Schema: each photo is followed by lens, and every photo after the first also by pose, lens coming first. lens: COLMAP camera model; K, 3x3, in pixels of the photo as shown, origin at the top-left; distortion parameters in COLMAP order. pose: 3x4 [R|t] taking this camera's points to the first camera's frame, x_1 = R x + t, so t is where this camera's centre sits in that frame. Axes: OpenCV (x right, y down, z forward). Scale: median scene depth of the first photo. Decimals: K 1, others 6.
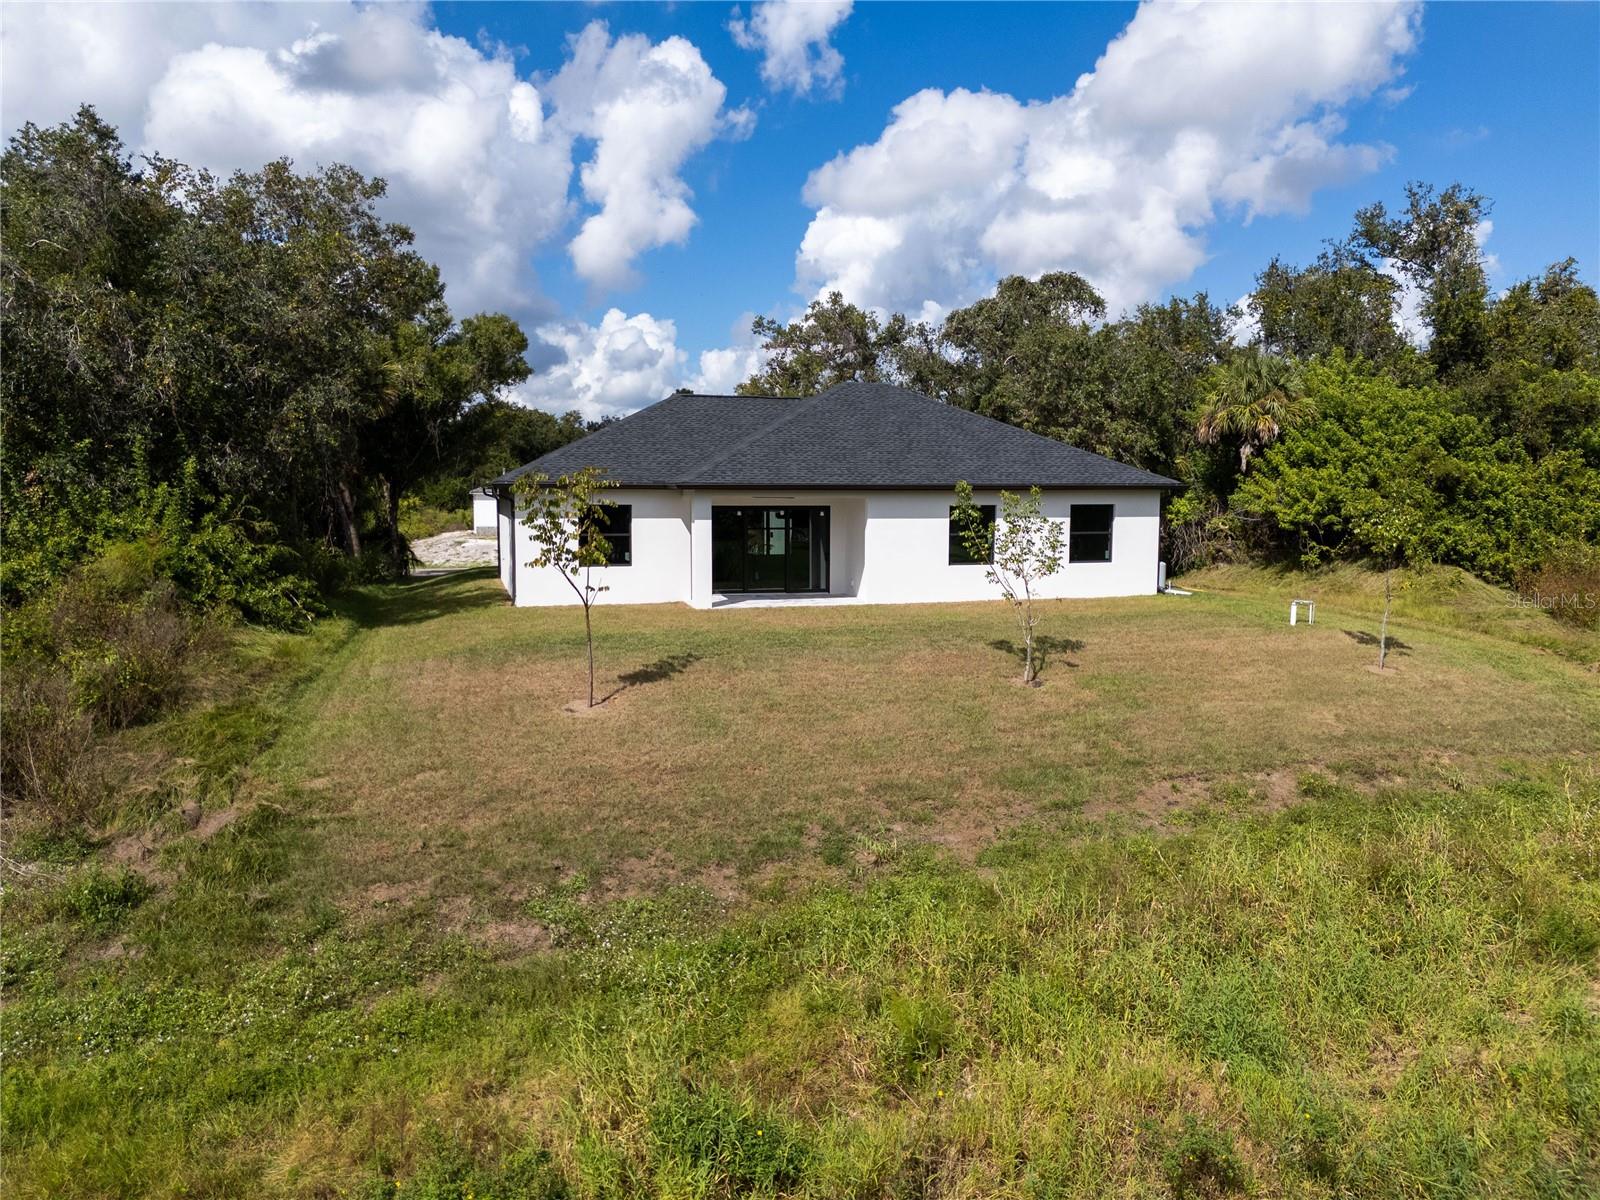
lens RADIAL K [[1174.6, 0, 802.0], [0, 1174.6, 592.4], [0, 0, 1]] dist [0.058367, -0.044181]
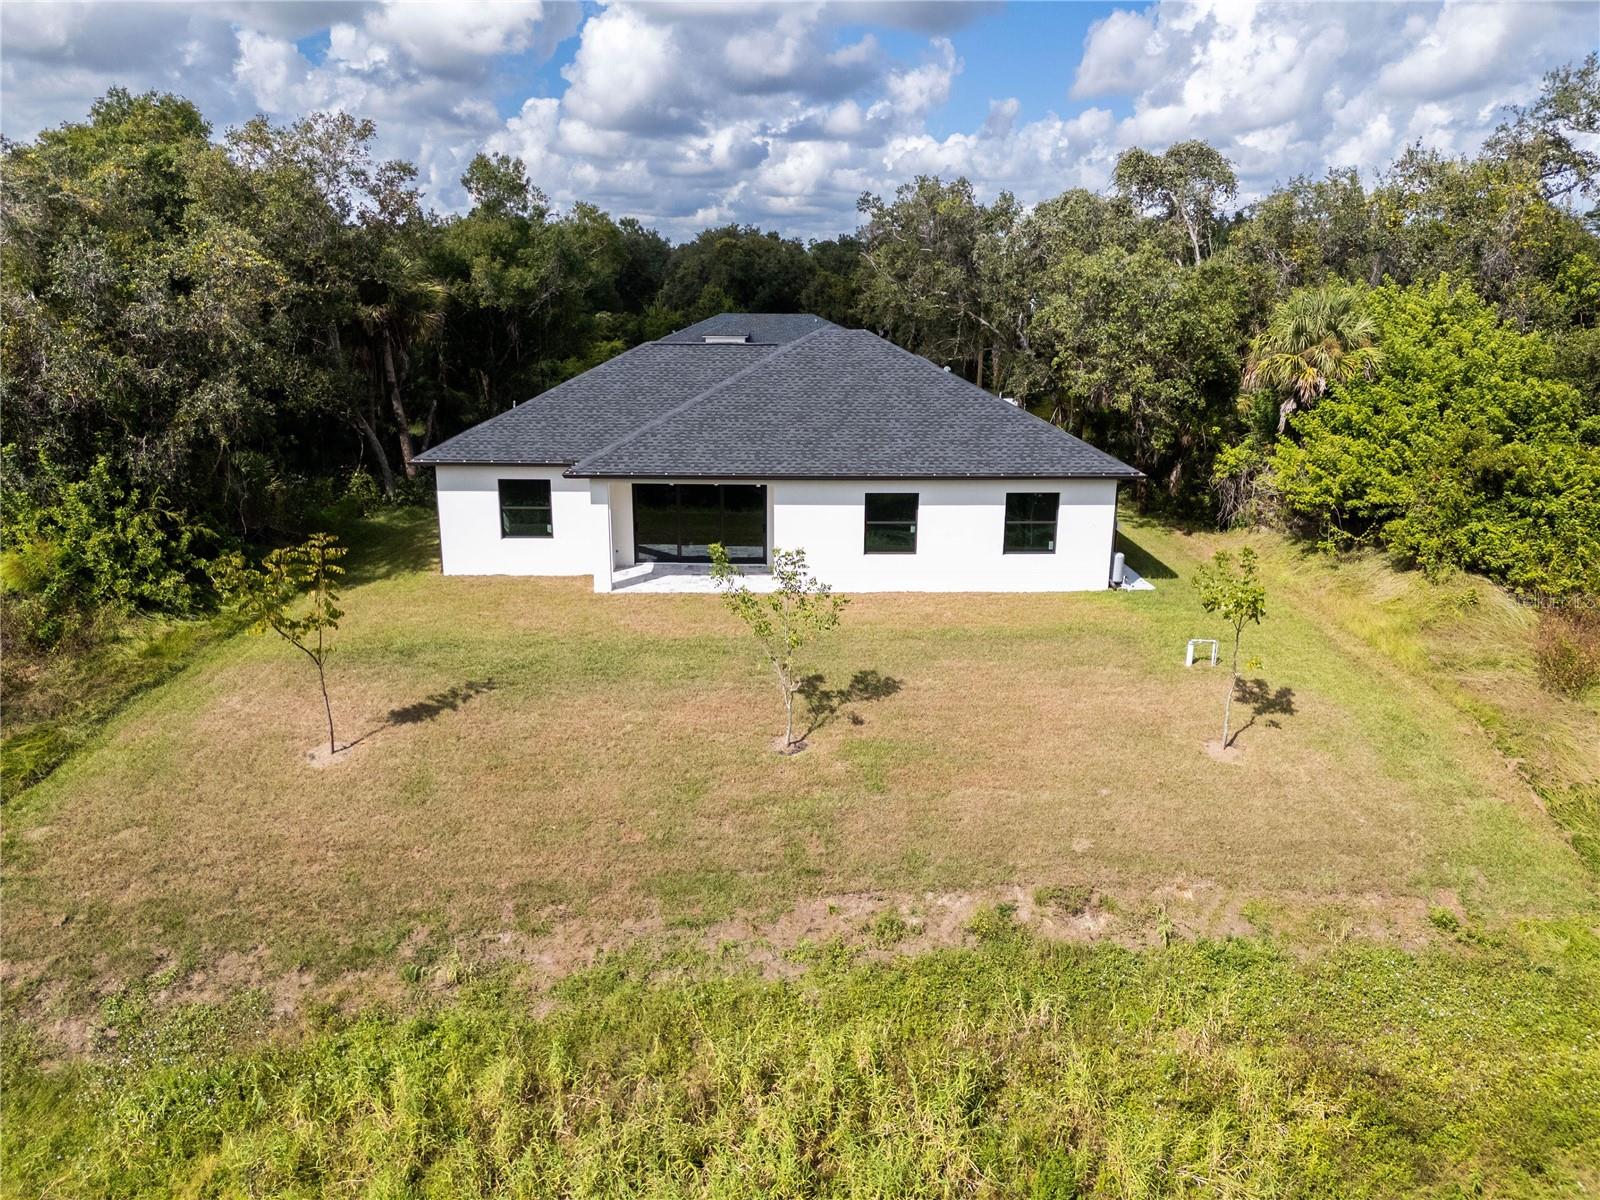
lens RADIAL K [[1174.6, 0, 802.0], [0, 1174.6, 592.4], [0, 0, 1]] dist [0.058367, -0.044181]
pose [[0.965841, 0.072139, -0.248891, 0.366603], [-0.027524, 0.983595, 0.178280, -0.187289], [0.257669, -0.165340, 0.951982, 0.082476]]
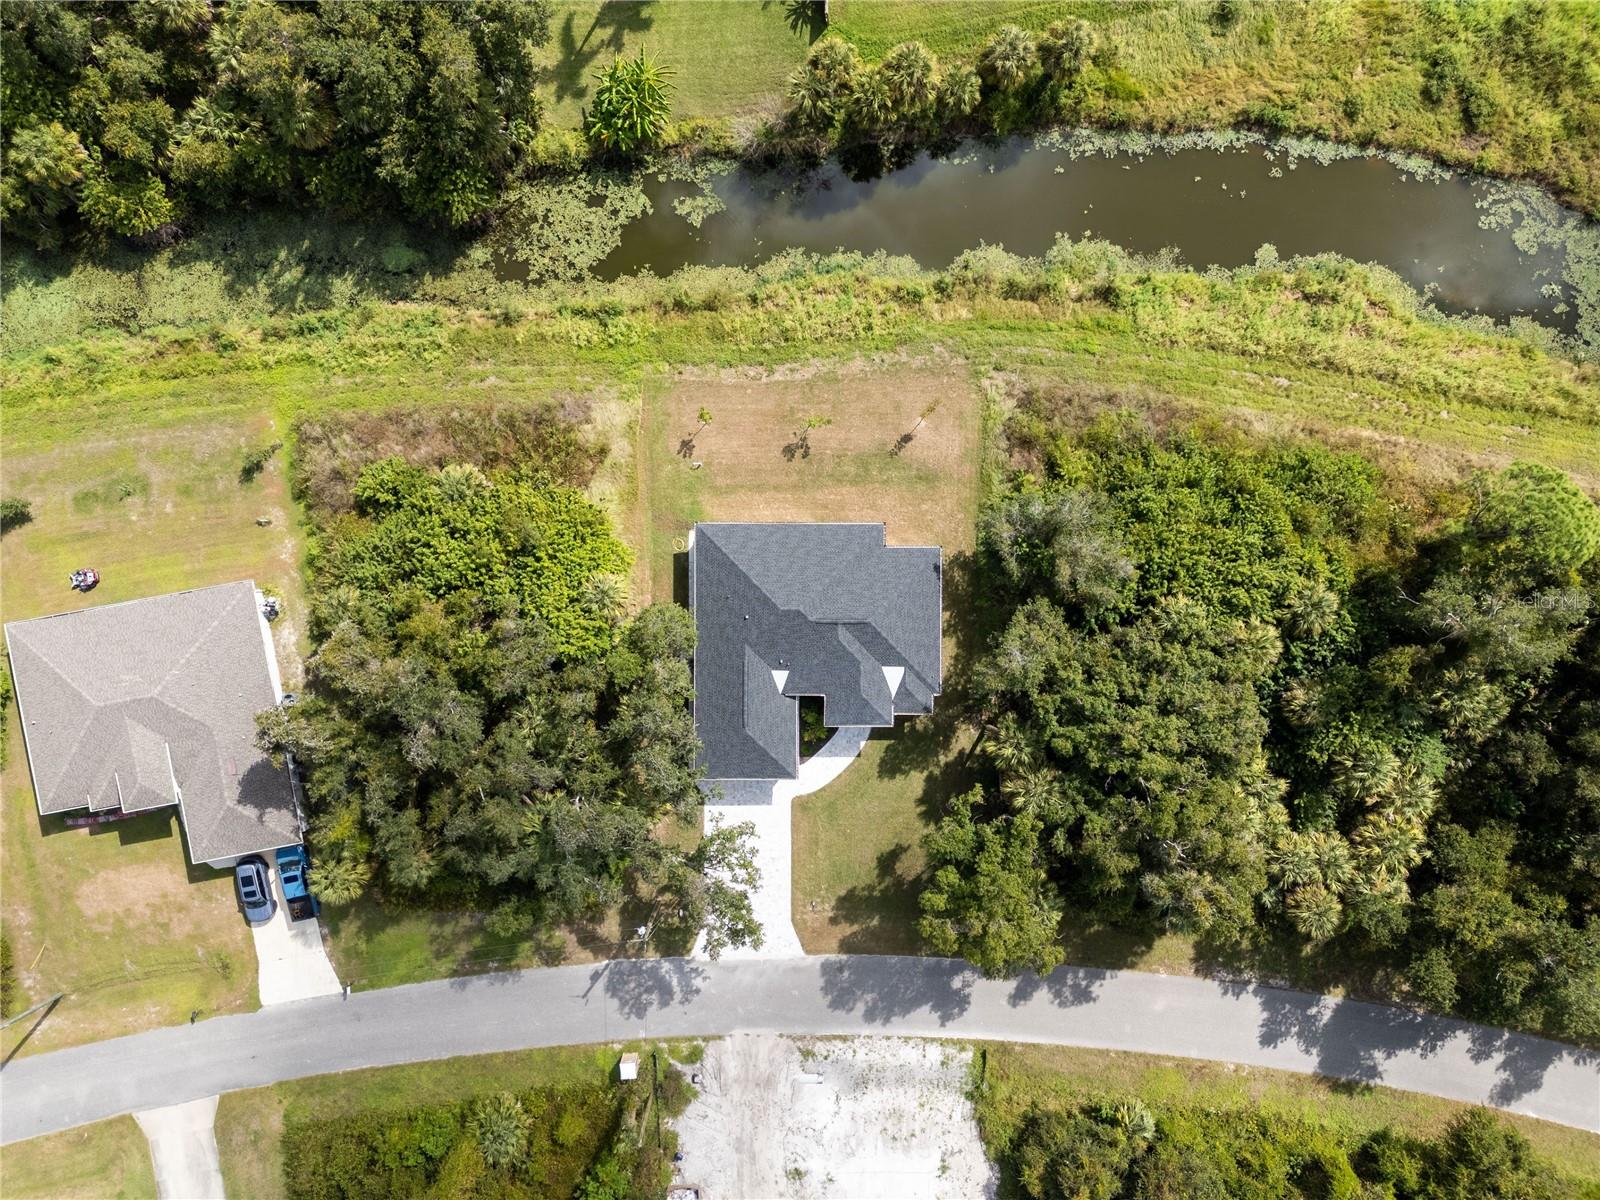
lens RADIAL K [[1141.3, 0, 793.4], [0, 1141.3, 597.8], [0, 0, 1]] dist [0.110367, -0.112510]
pose [[-0.958854, -0.283225, -0.019570, 0.136137], [0.013524, -0.114423, 0.993340, -3.257318], [-0.283578, 0.952203, 0.113545, 0.960505]]
